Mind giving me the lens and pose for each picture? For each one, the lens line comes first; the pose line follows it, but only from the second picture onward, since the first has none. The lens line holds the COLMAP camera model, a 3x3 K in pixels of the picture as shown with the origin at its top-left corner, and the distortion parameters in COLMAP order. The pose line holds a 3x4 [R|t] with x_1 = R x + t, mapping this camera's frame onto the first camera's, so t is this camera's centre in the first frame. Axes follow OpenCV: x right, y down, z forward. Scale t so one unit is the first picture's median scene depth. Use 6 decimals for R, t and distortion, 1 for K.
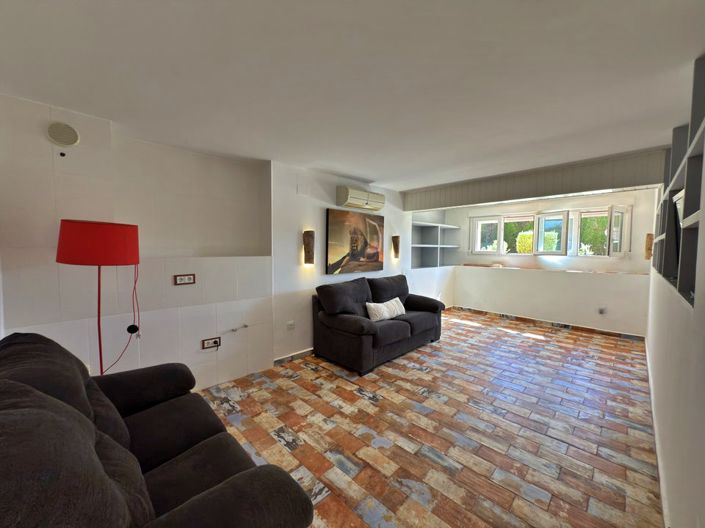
lens RADIAL K [[281.4, 0, 353.9], [0, 281.4, 262.9], [0, 0, 1]] dist [-0.000651, -0.000172]
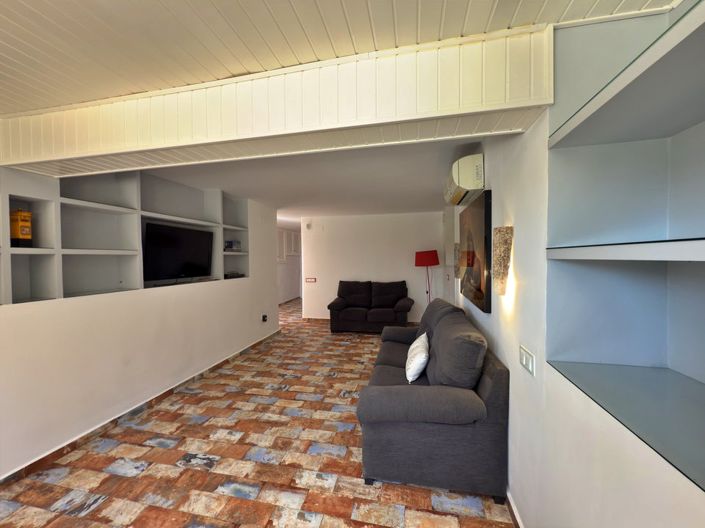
lens RADIAL K [[281.4, 0, 355.0], [0, 281.4, 264.1], [0, 0, 1]] dist [-0.000651, -0.000172]
pose [[-0.842030, 0.013658, -0.539257, 0.816525], [-0.024552, 0.997673, 0.063605, -0.121367], [0.538871, 0.066797, -0.839736, 2.005115]]
